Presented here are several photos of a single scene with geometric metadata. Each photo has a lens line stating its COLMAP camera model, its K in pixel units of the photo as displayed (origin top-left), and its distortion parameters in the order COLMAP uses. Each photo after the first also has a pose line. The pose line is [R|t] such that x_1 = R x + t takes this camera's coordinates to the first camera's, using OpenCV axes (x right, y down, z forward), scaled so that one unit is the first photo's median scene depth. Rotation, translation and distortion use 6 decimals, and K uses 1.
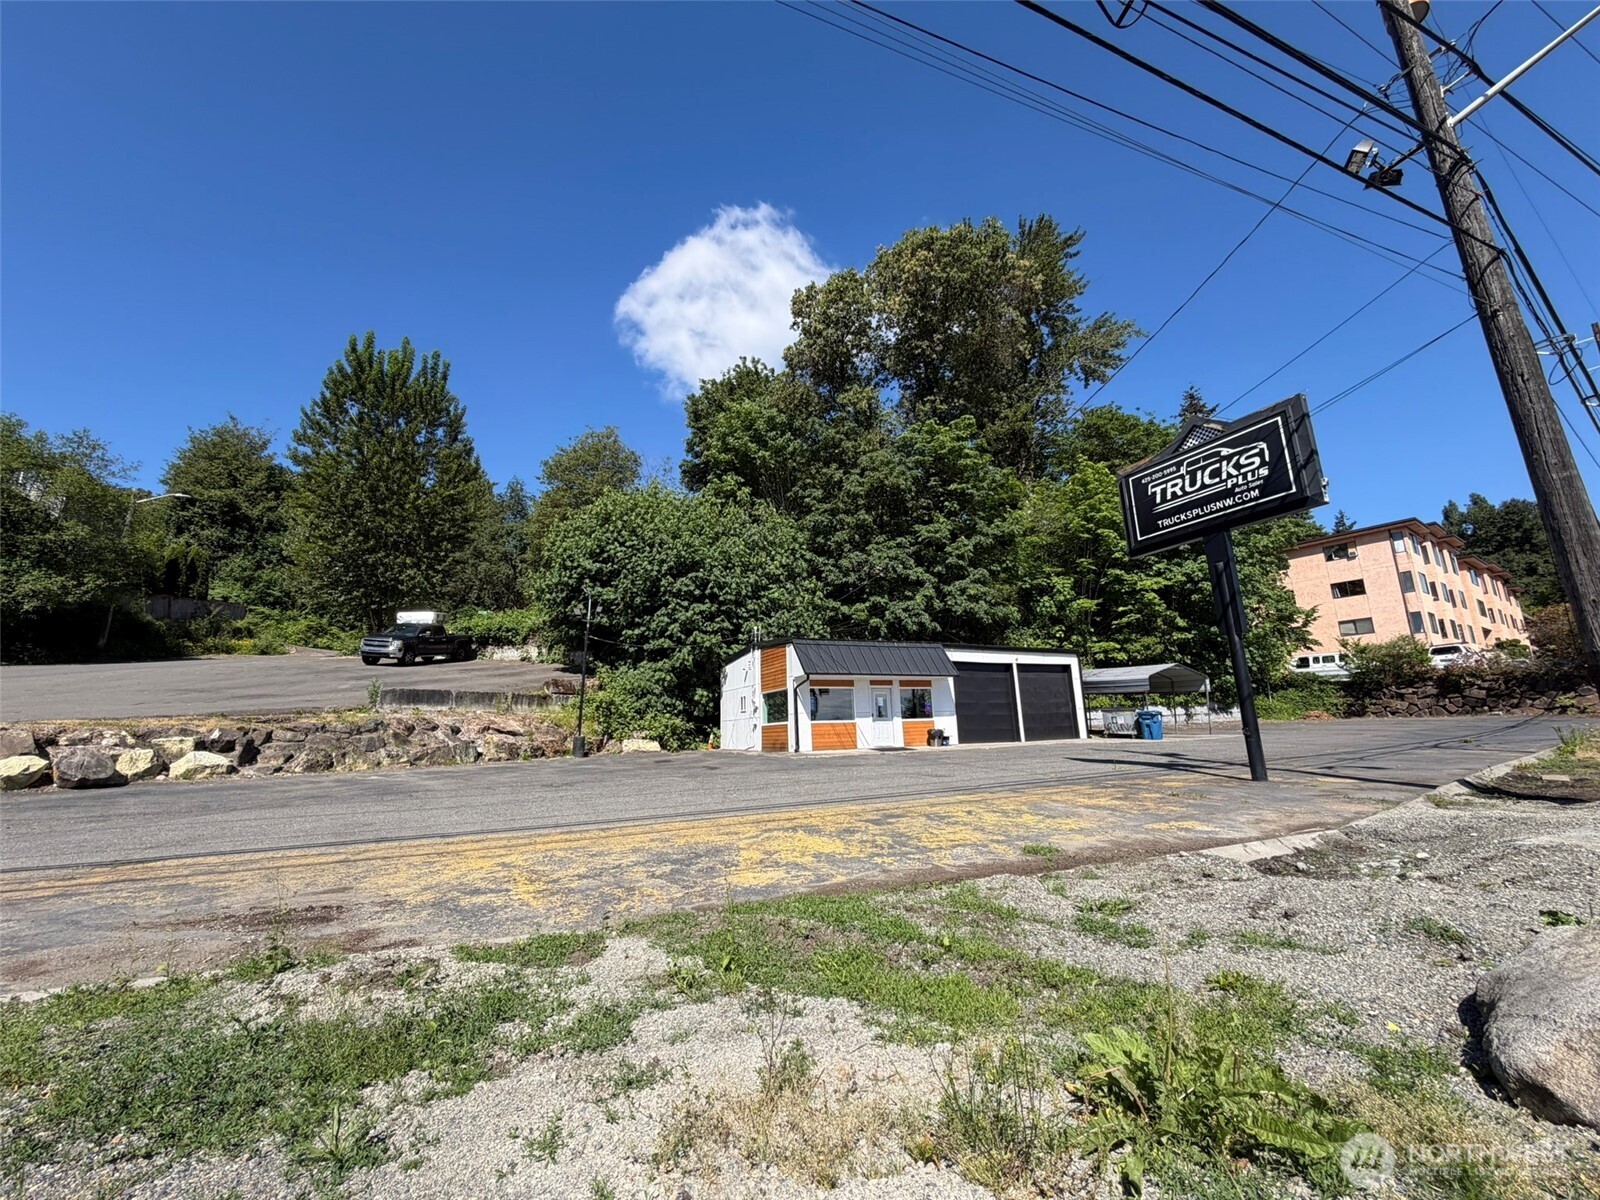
lens RADIAL K [[633.7, 0, 795.7], [0, 633.7, 599.4], [0, 0, 1]] dist [0.000599, -0.000225]
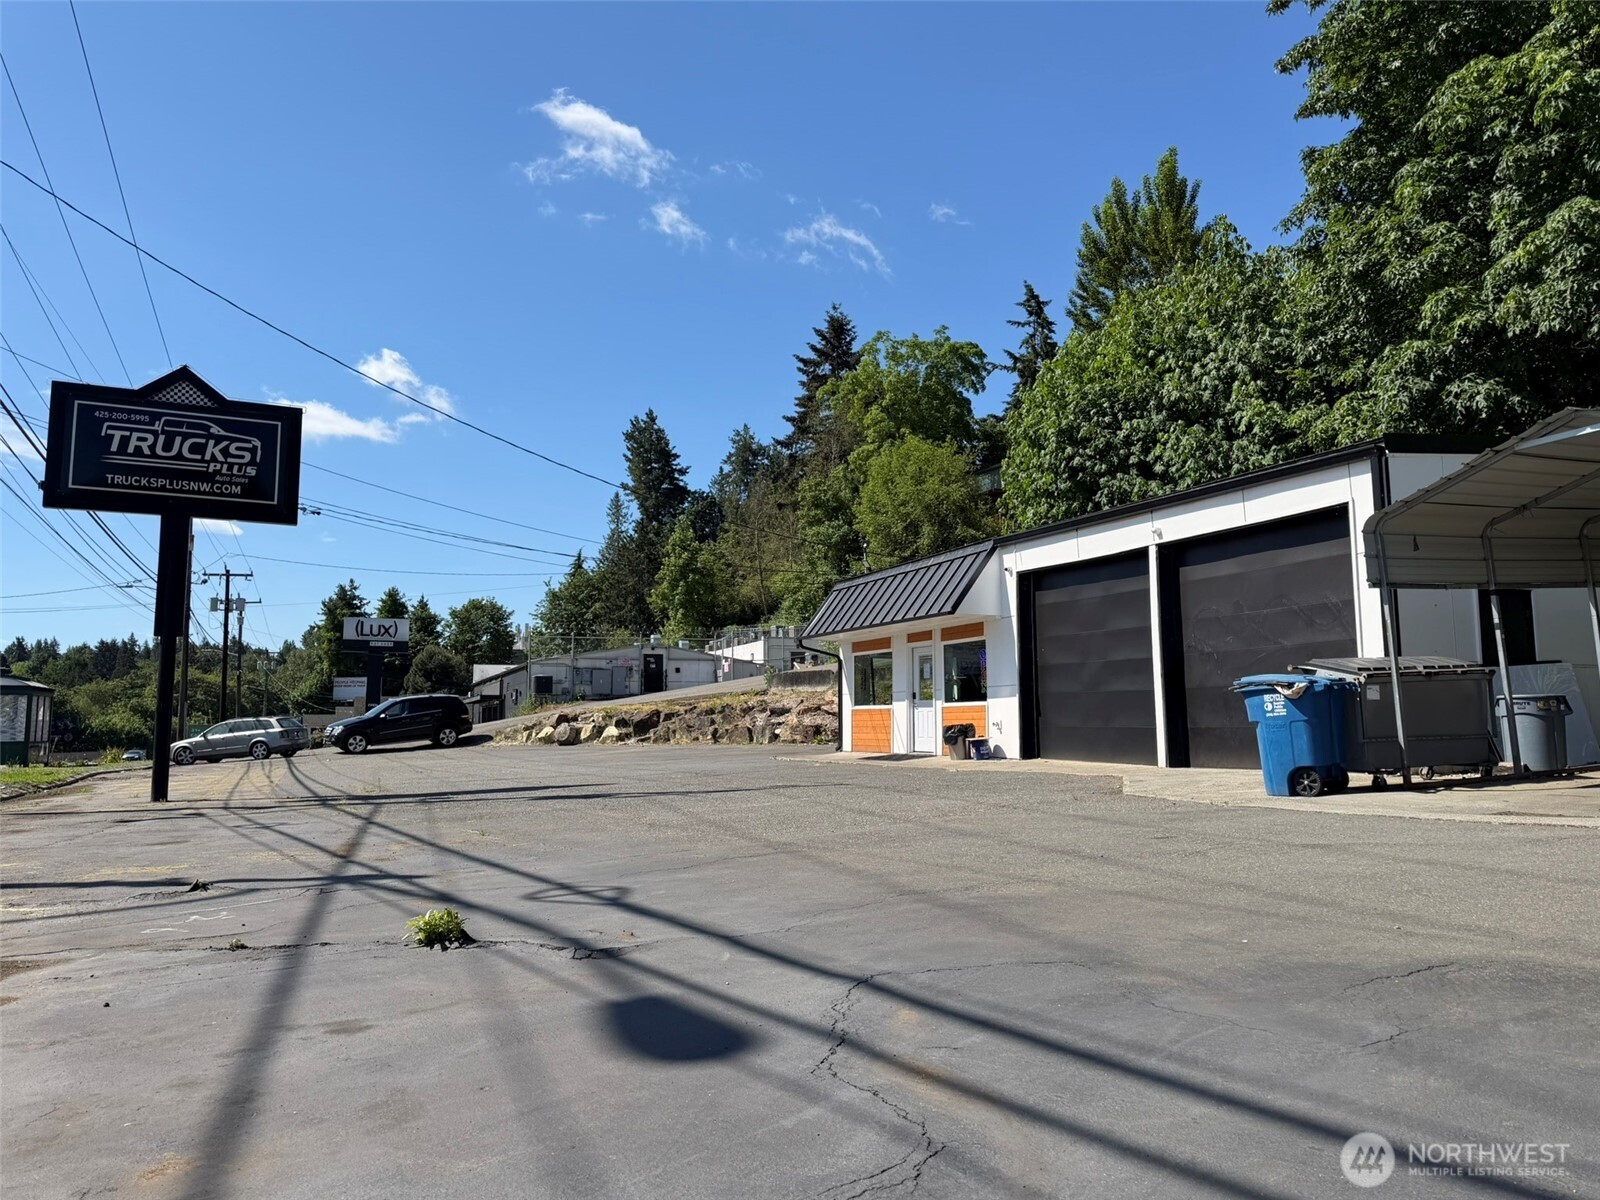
lens RADIAL K [[1122.2, 0, 800.0], [0, 1122.2, 600.0], [0, 0, 1]] dist [0.032636, -0.006730]
pose [[-0.019681, -0.079195, -0.996665, 0.855429], [0.217679, 0.972605, -0.081582, 0.122496], [0.975822, -0.218559, -0.001903, 0.708819]]
